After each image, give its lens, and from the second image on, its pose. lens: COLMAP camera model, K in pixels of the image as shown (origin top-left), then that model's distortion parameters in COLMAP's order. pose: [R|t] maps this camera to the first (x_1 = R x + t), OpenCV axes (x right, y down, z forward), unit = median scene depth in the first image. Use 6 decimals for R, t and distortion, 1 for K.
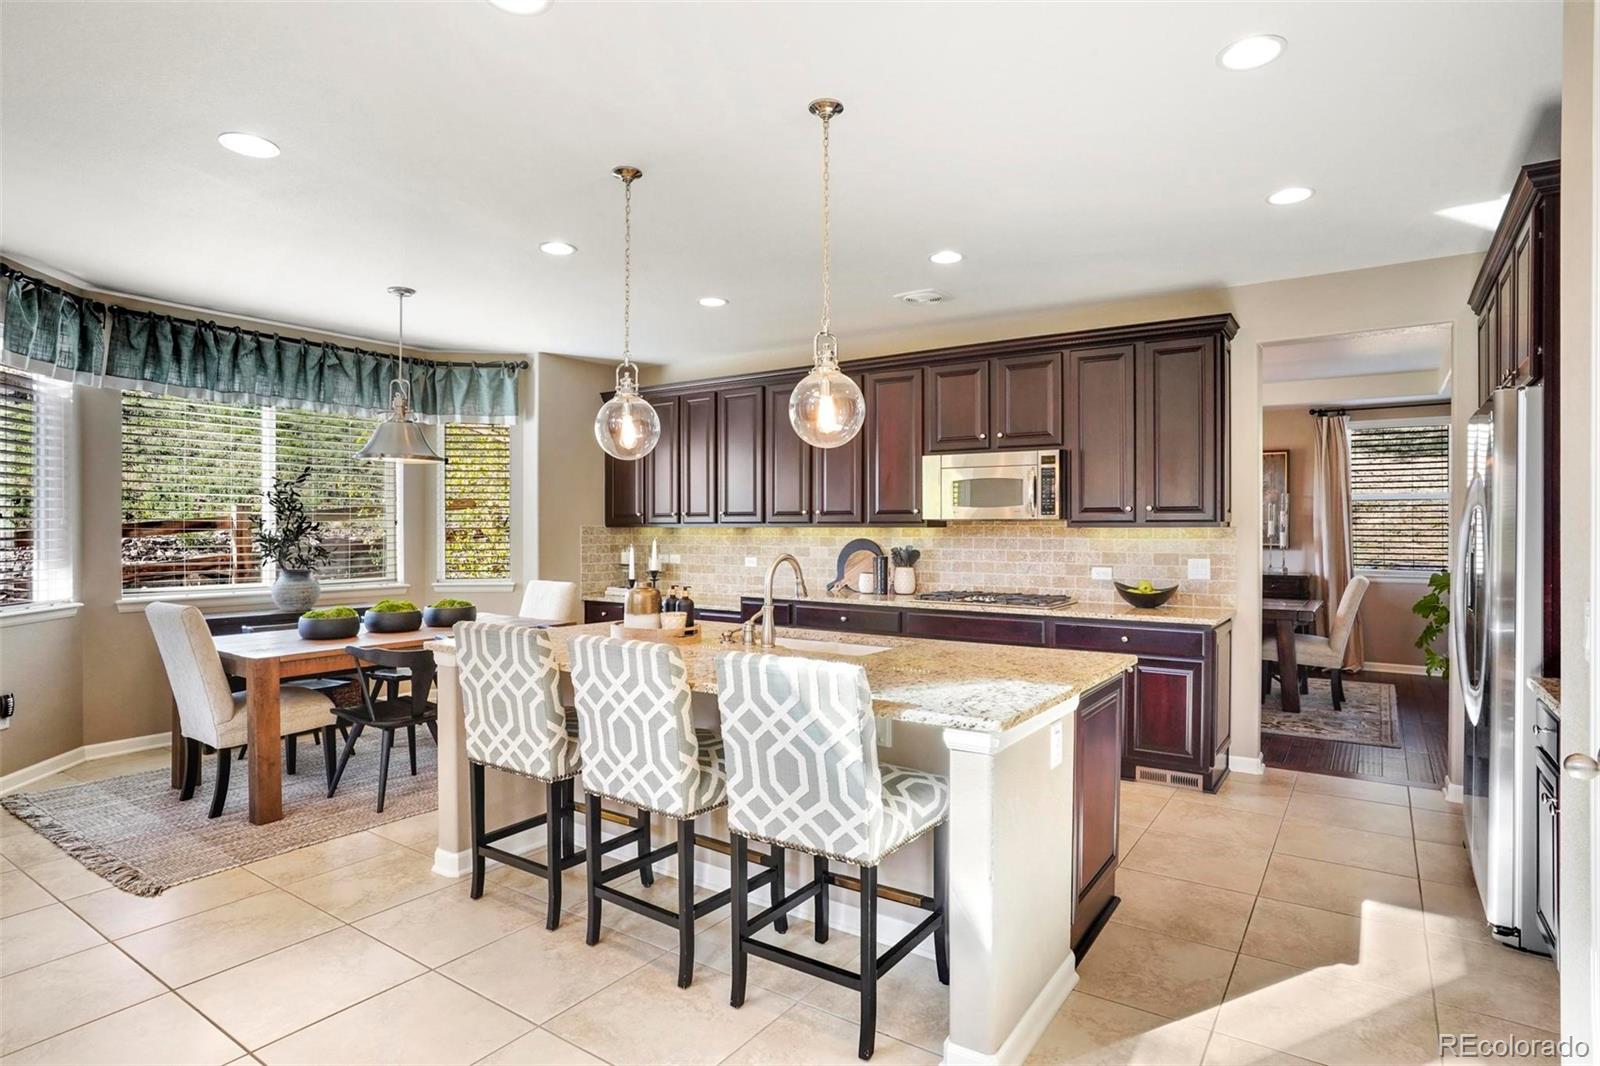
lens RADIAL K [[863.1, 0, 803.0], [0, 863.1, 535.5], [0, 0, 1]] dist [0.003048, 0.002092]
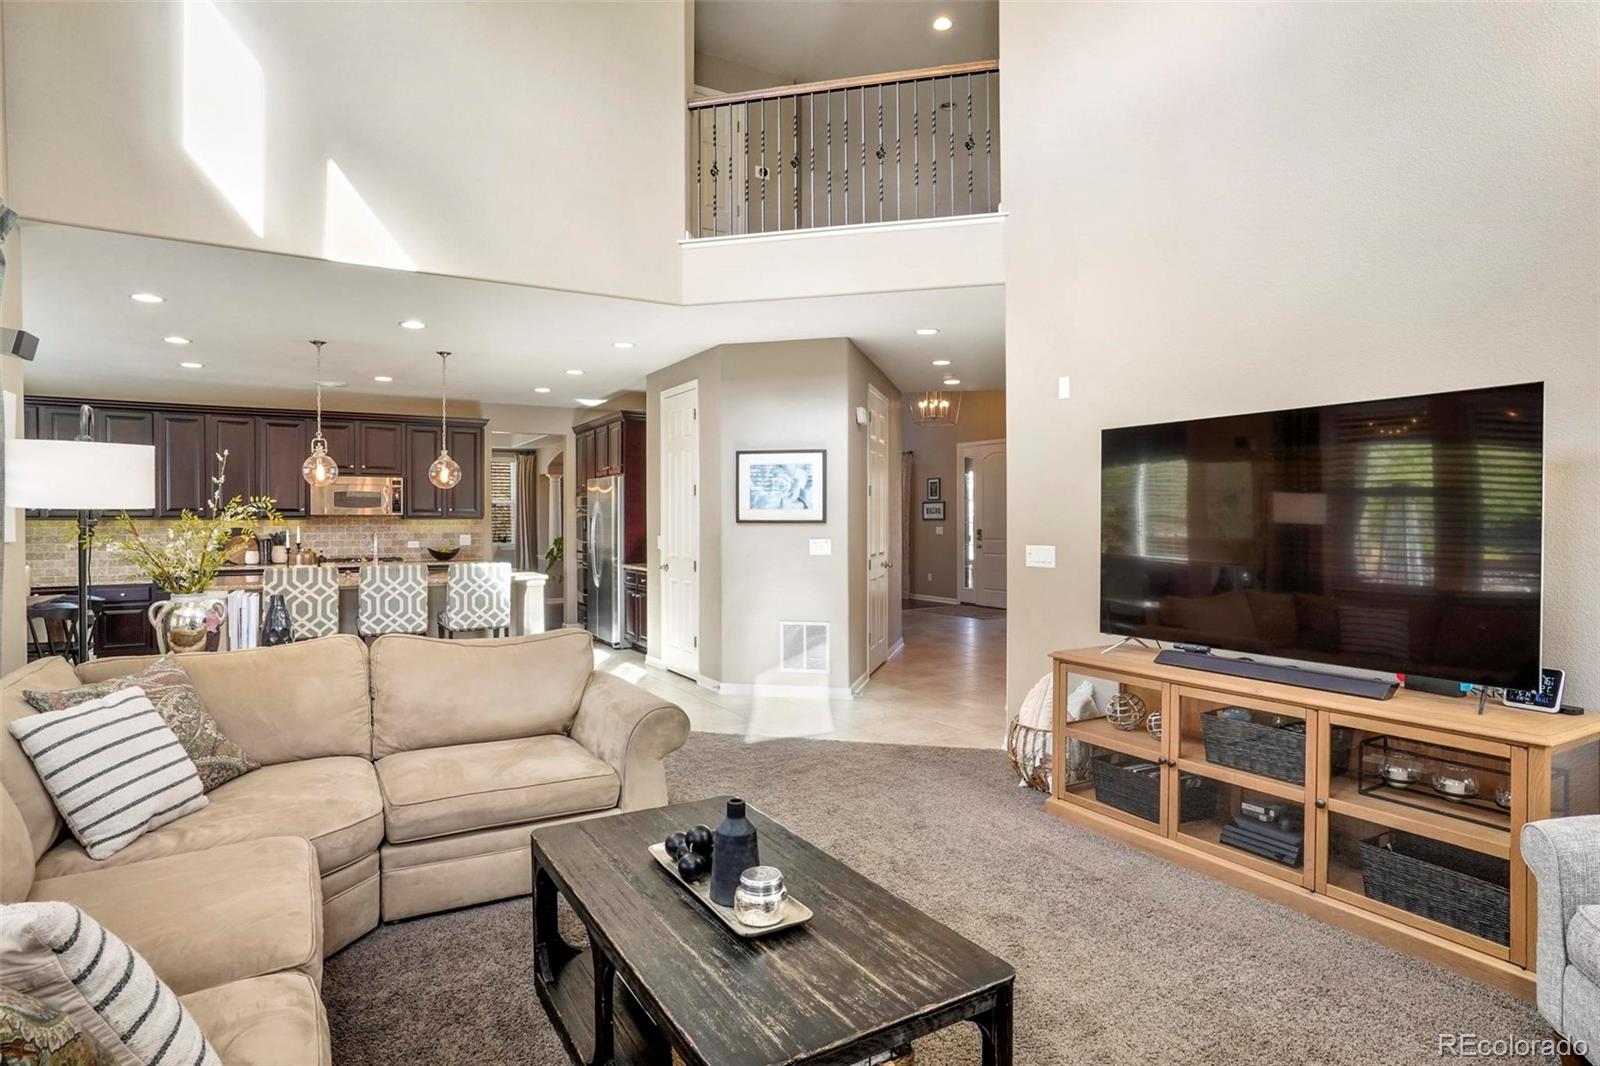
lens RADIAL K [[863.1, 0, 800.8], [0, 863.1, 526.3], [0, 0, 1]] dist [0.003048, 0.002092]
pose [[0.435165, -0.009540, 0.900300, -1.010404], [0.011027, 0.999925, 0.005266, 0.005215], [-0.900283, 0.007636, 0.435238, -0.585073]]
